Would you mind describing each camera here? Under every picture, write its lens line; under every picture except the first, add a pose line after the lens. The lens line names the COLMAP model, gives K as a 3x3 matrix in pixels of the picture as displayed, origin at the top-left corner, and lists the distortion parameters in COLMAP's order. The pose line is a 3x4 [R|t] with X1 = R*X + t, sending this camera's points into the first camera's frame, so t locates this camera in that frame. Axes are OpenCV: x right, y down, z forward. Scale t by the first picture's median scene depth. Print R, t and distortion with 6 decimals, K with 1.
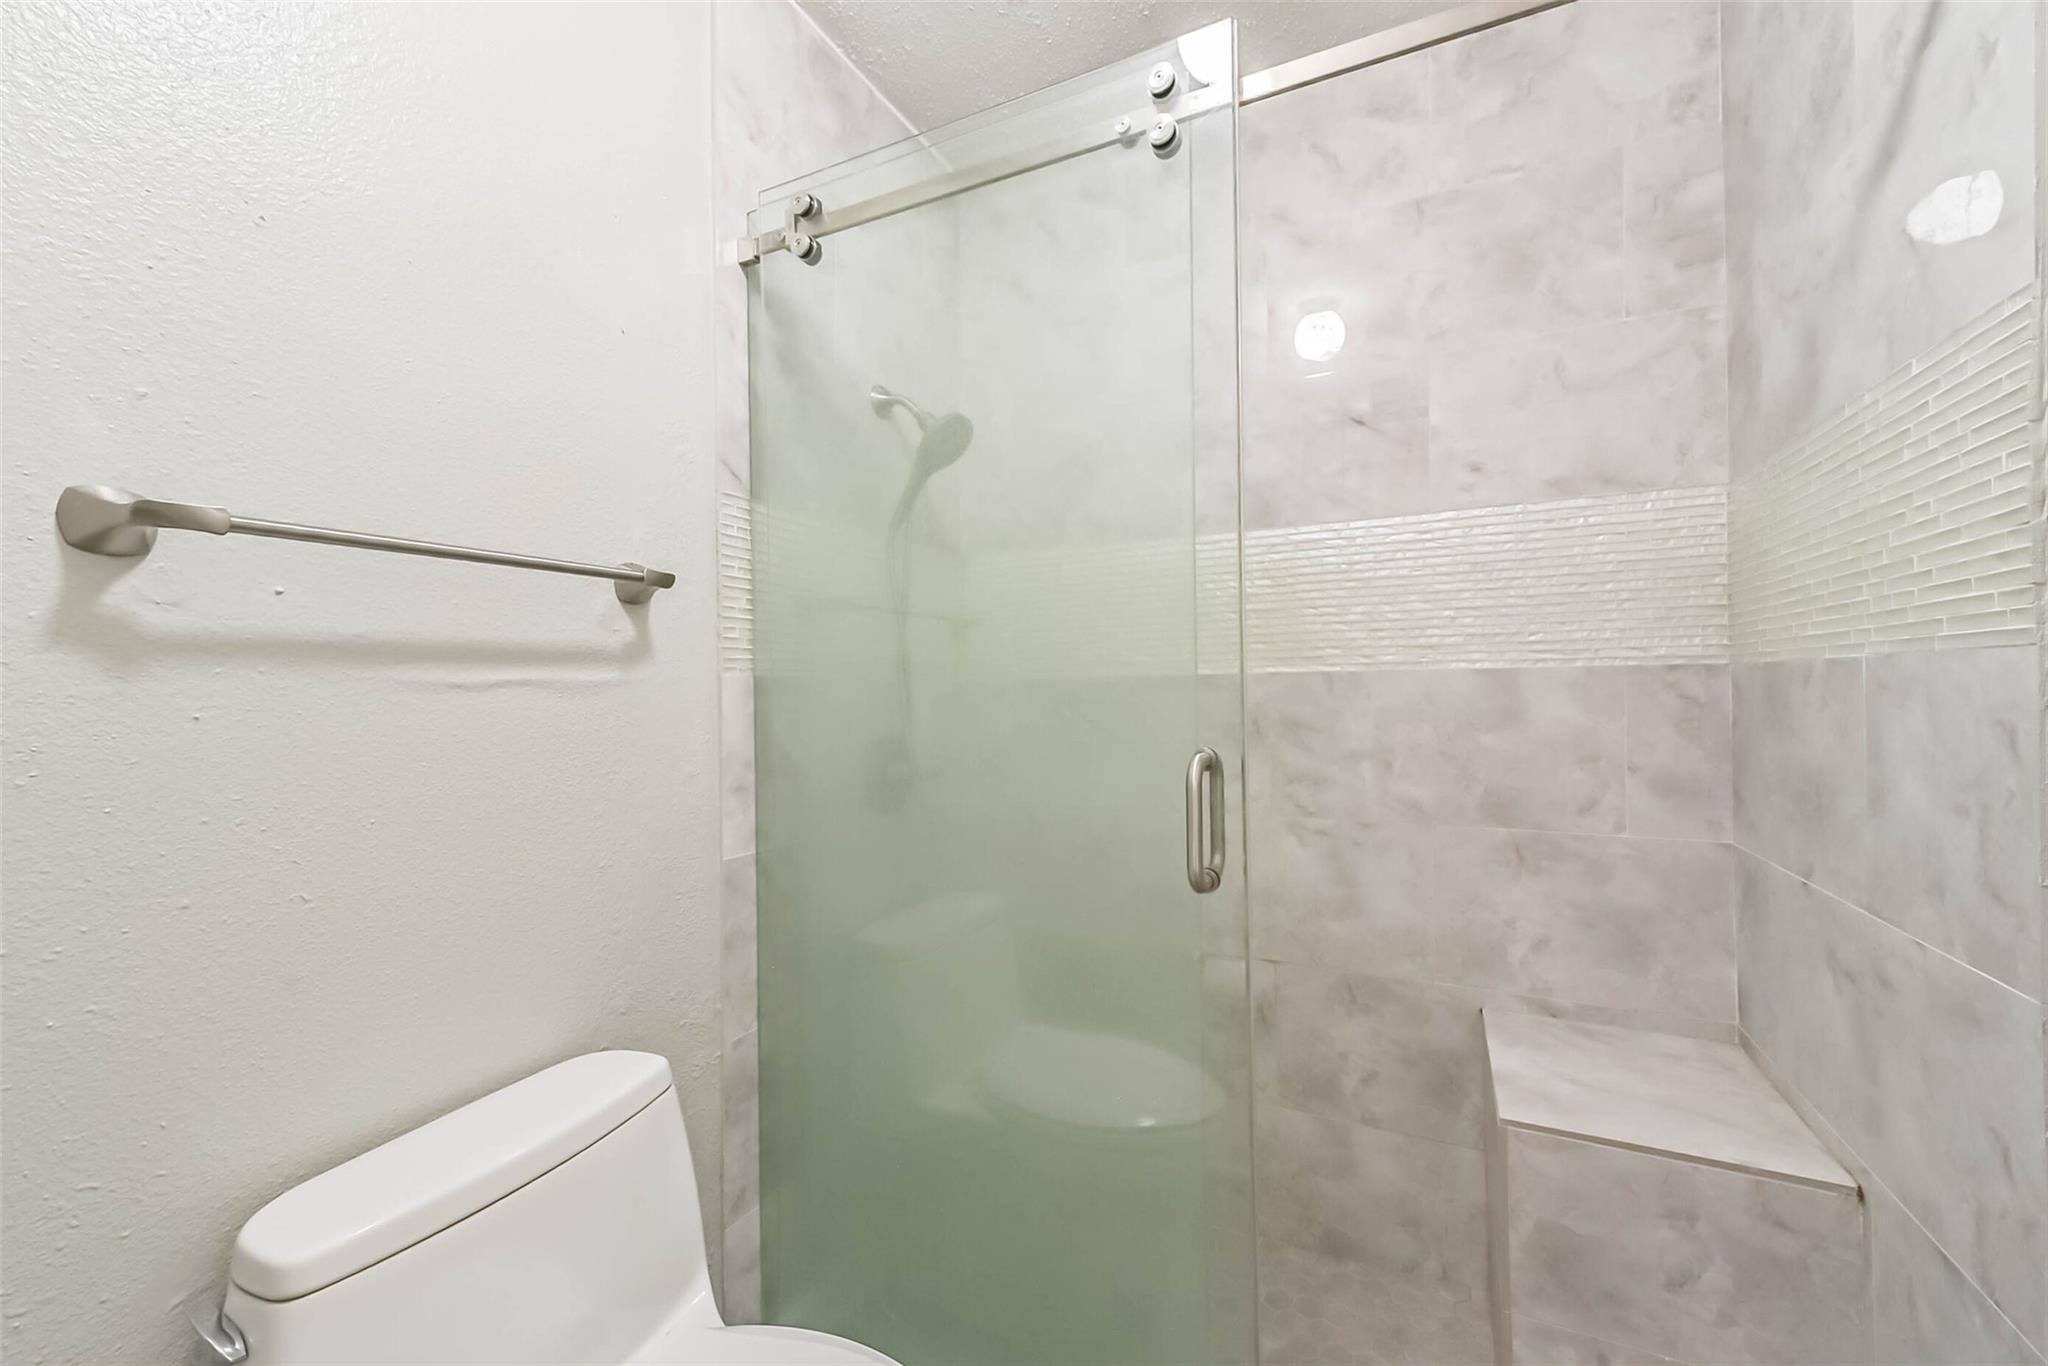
lens RADIAL K [[833.2, 0, 1033.5], [0, 833.2, 692.8], [0, 0, 1]] dist [-0.012562, 0.000319]
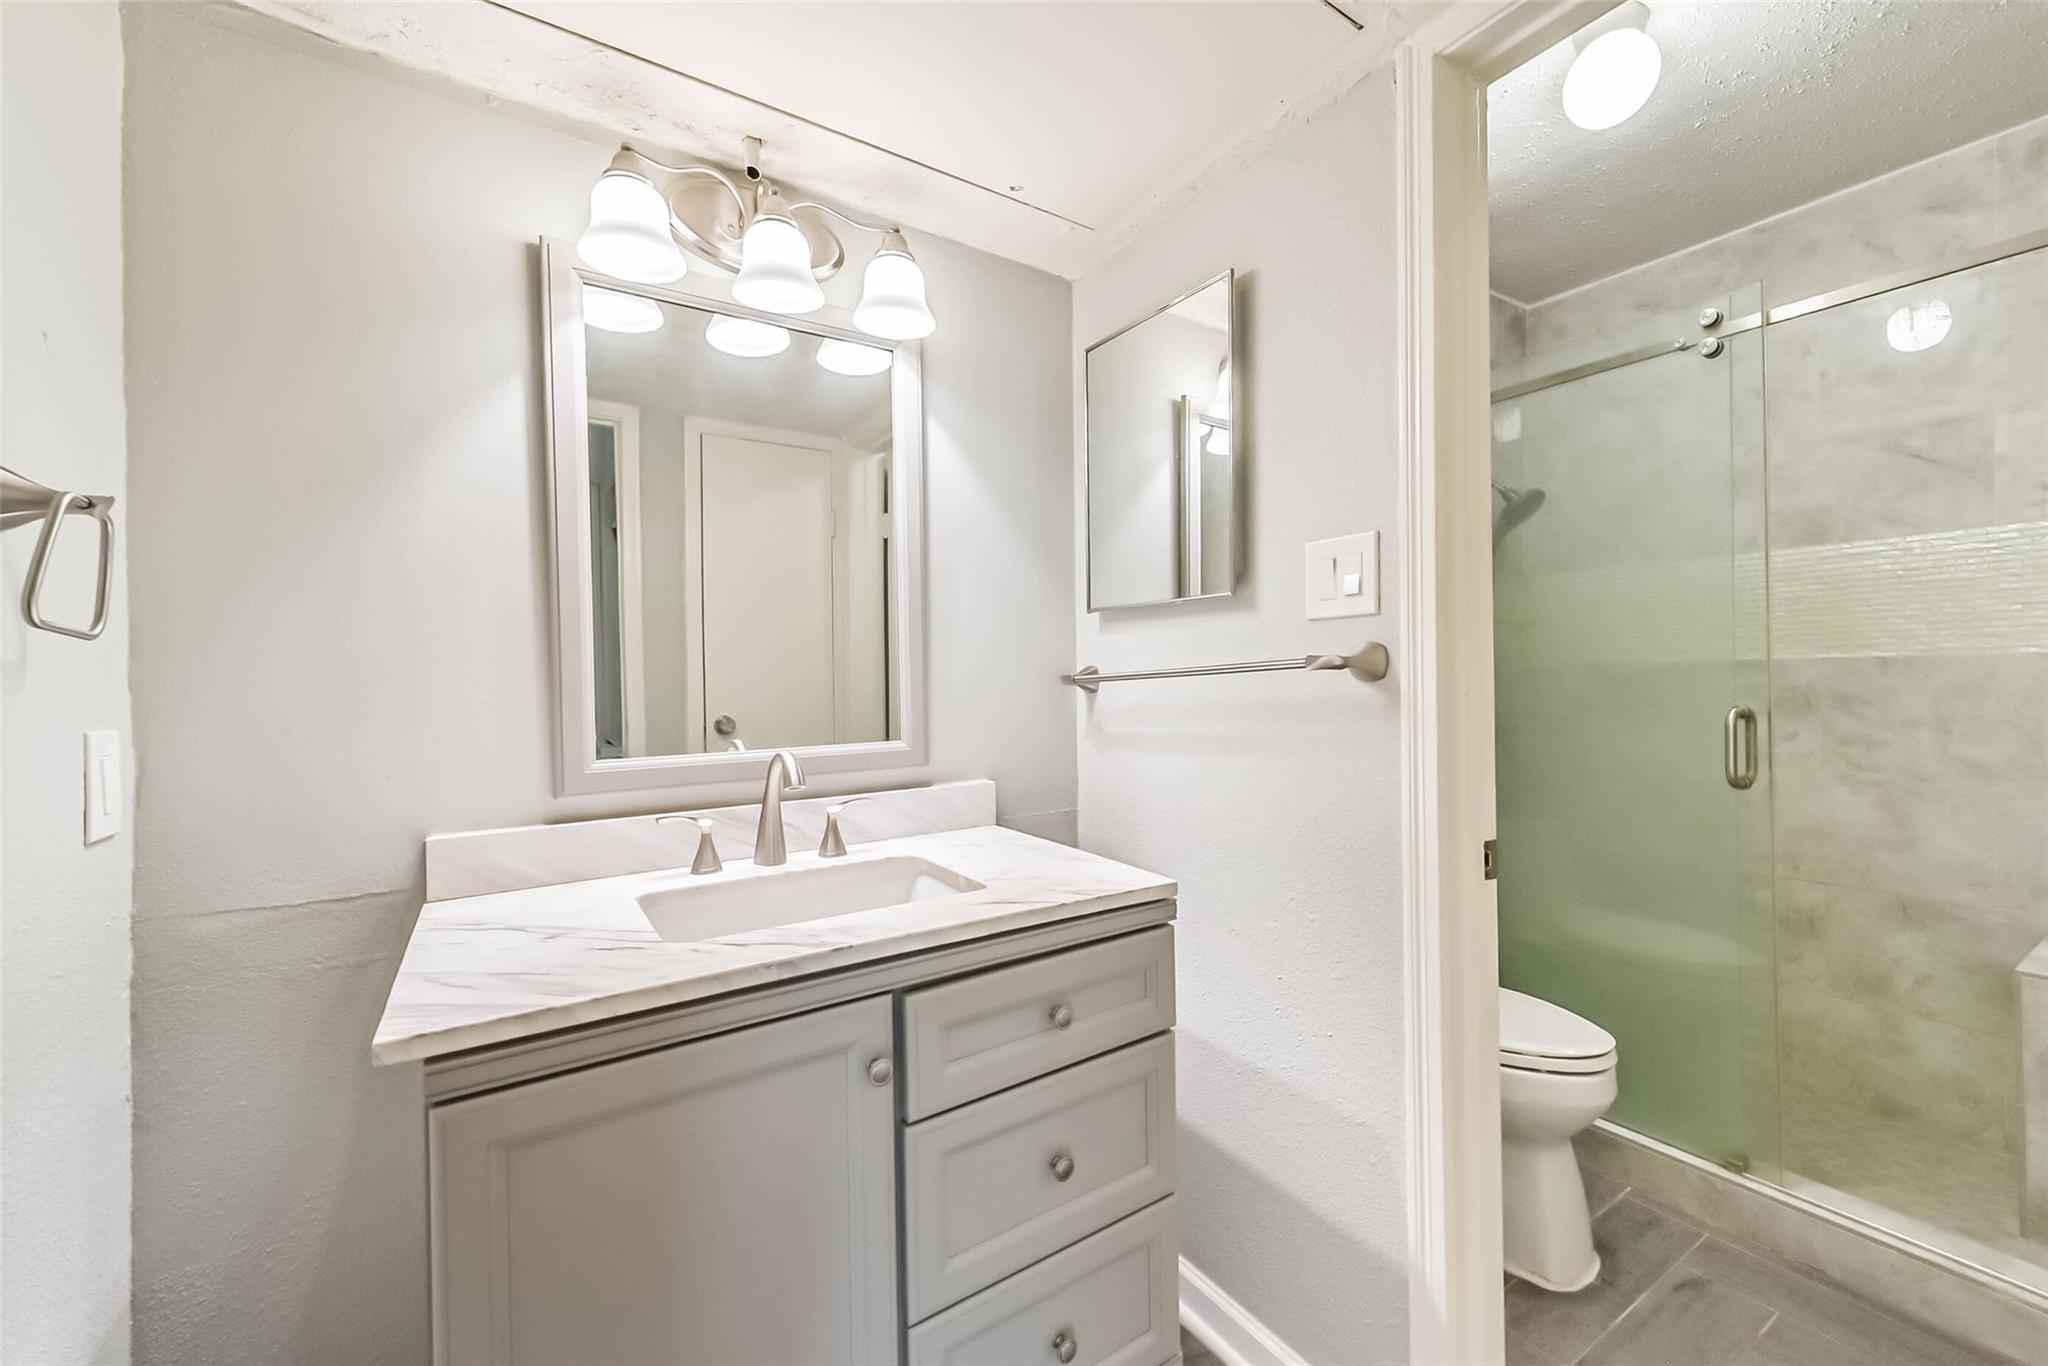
lens RADIAL K [[799.5, 0, 1028.5], [0, 799.5, 684.3], [0, 0, 1]] dist [0.015766, -0.005614]
pose [[0.849828, 0.003448, -0.527049, -0.103389], [-0.000878, 0.999986, 0.005126, 0.012267], [0.527060, -0.003894, 0.849819, -0.752320]]
